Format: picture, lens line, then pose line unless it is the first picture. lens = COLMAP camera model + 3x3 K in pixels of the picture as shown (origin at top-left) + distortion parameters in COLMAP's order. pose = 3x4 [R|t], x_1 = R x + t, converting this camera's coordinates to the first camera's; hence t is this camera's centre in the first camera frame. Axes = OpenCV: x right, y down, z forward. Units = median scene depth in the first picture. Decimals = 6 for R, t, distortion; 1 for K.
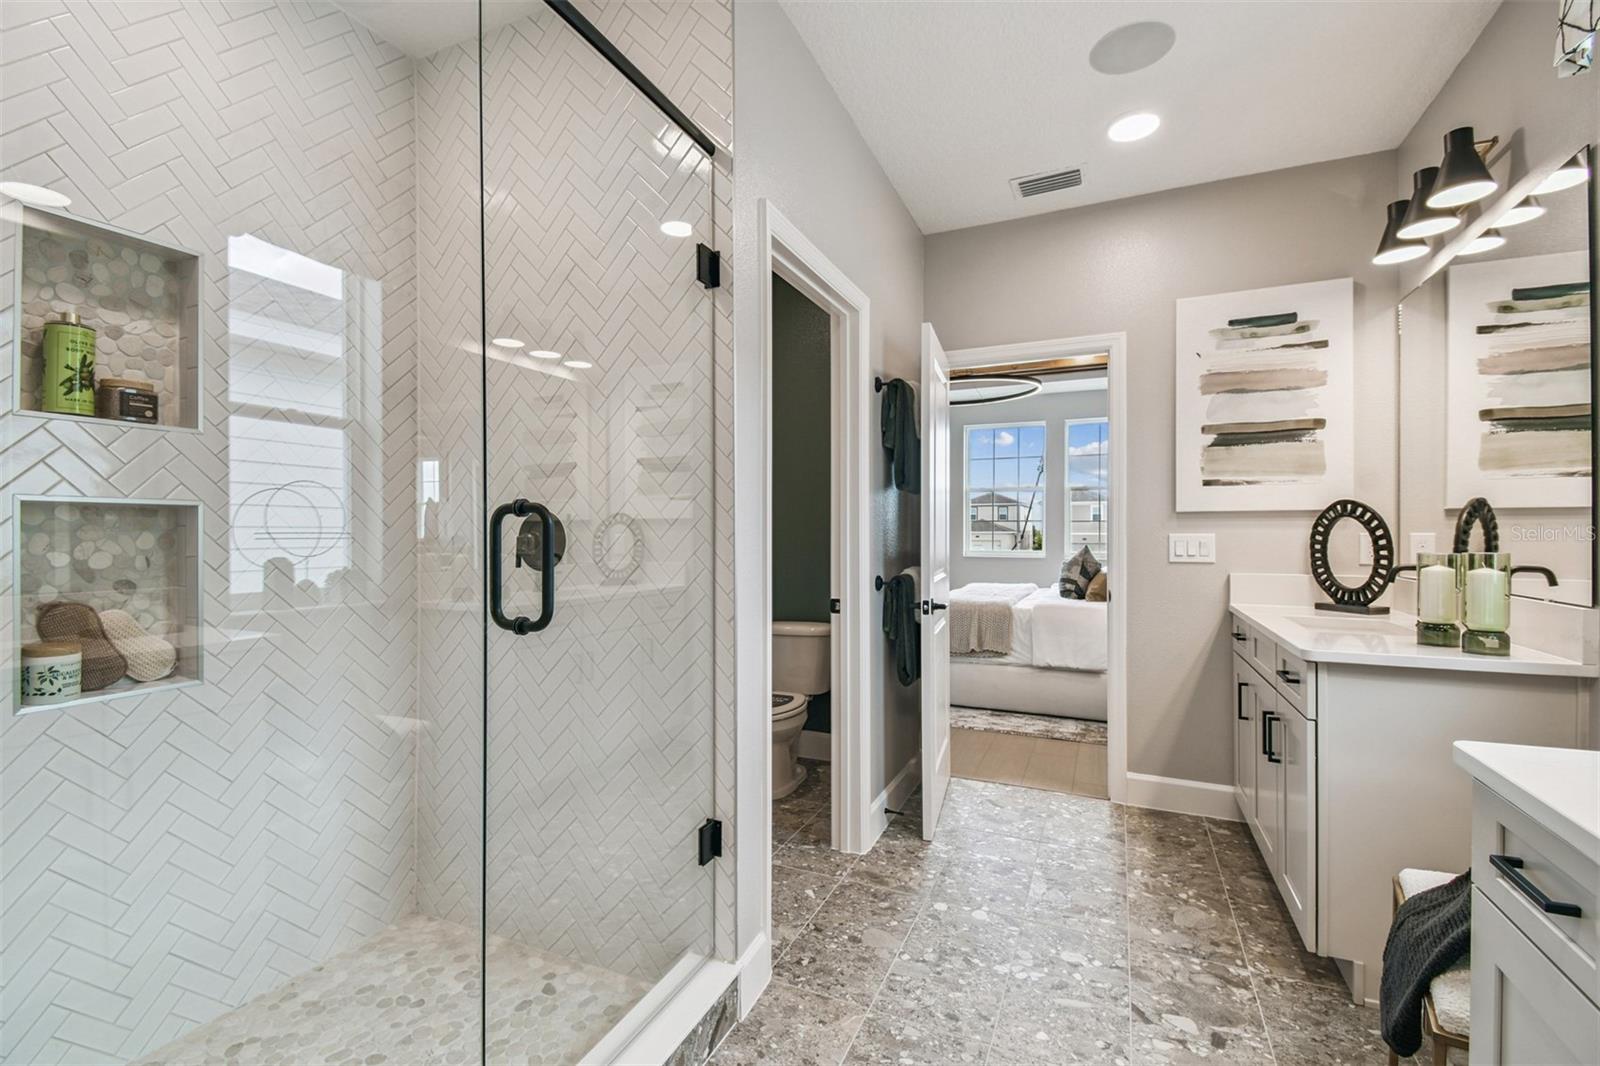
lens RADIAL K [[698.5, 0, 795.1], [0, 698.5, 525.8], [0, 0, 1]] dist [0.038565, -0.026572]
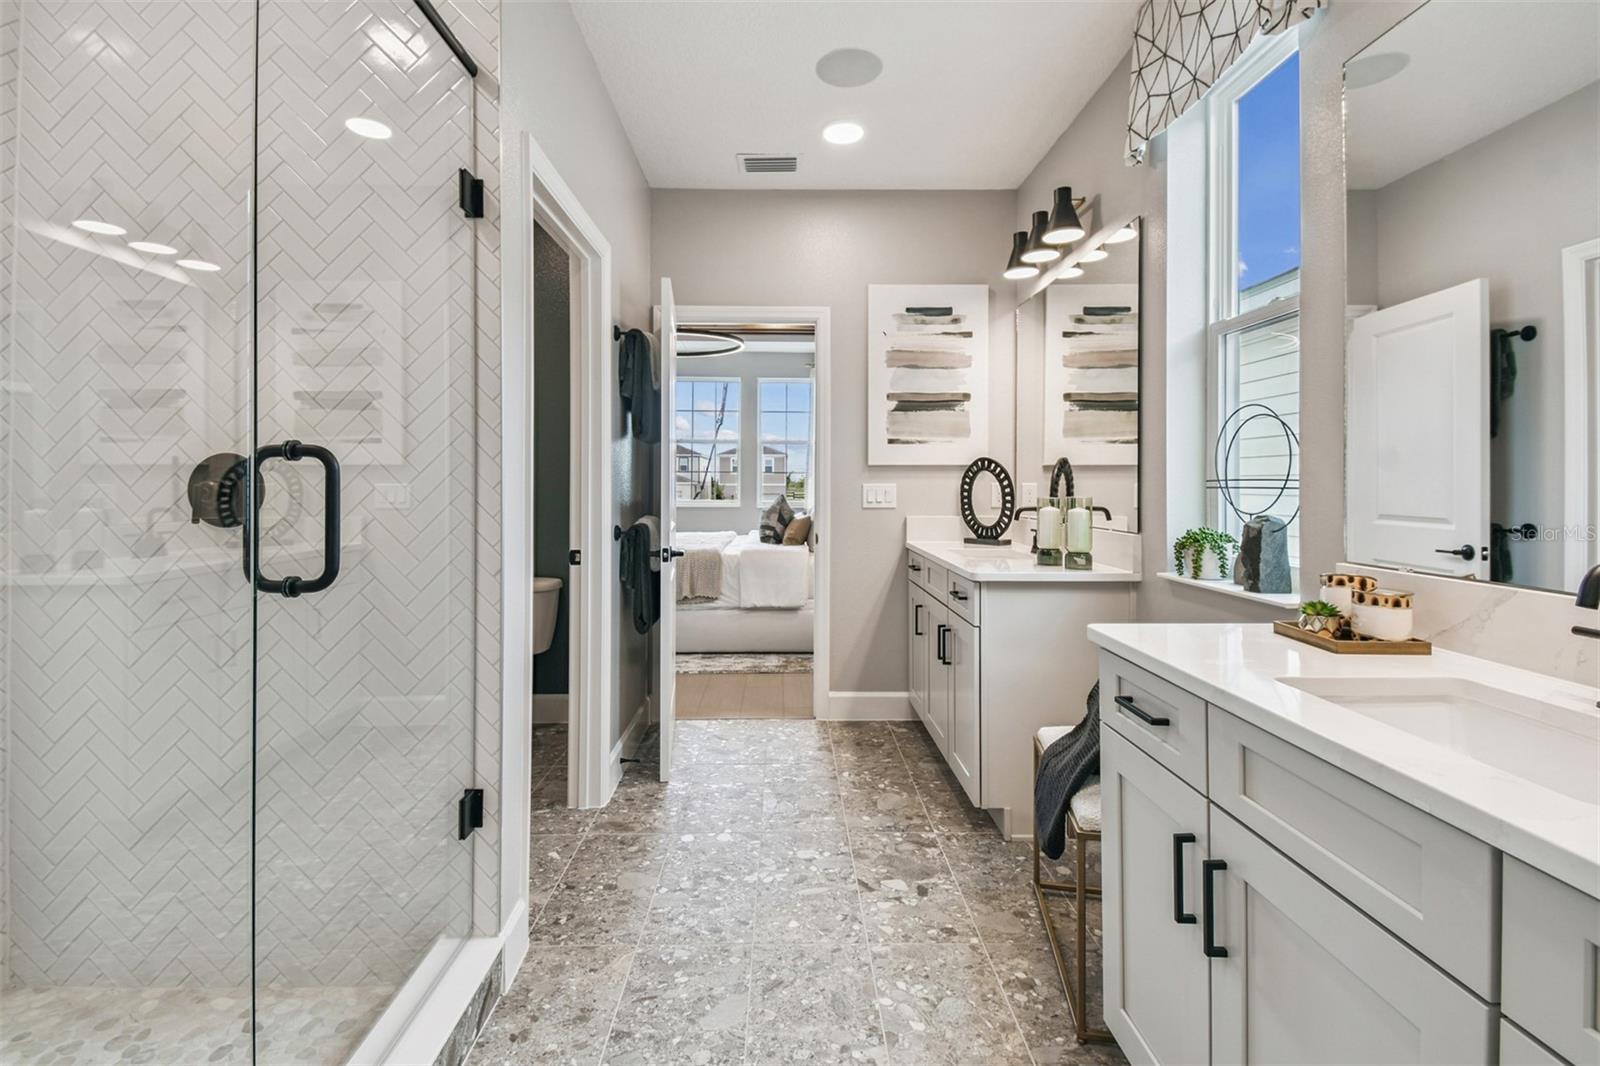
lens RADIAL K [[715.8, 0, 792.8], [0, 715.8, 475.4], [0, 0, 1]] dist [0.035995, -0.021810]
pose [[0.903786, 0.006366, 0.427936, -0.098548], [-0.005666, 0.999980, -0.002908, 0.001913], [-0.427946, 0.000204, 0.903804, -0.032069]]
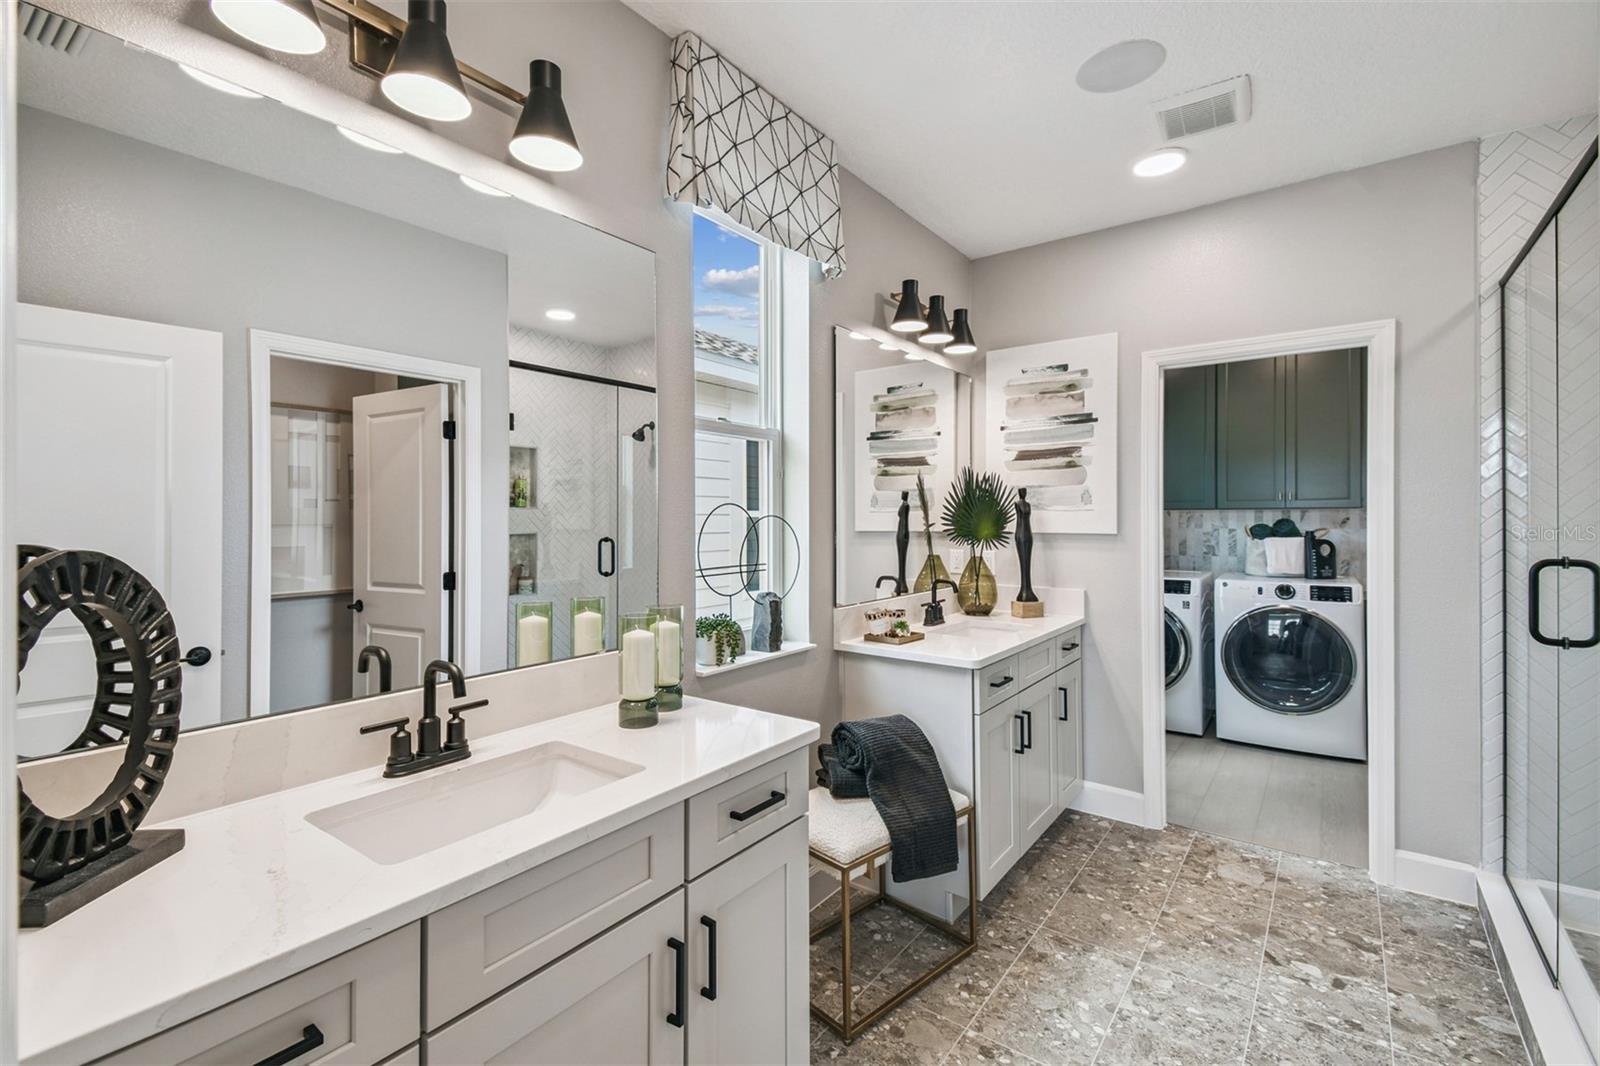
lens RADIAL K [[707.7, 0, 792.6], [0, 707.7, 530.8], [0, 0, 1]] dist [0.059208, -0.038582]
pose [[-0.975983, 0.008182, 0.217693, 0.395251], [0.008882, 0.999958, 0.002236, -0.045063], [-0.217666, 0.004115, -0.976015, 1.300485]]
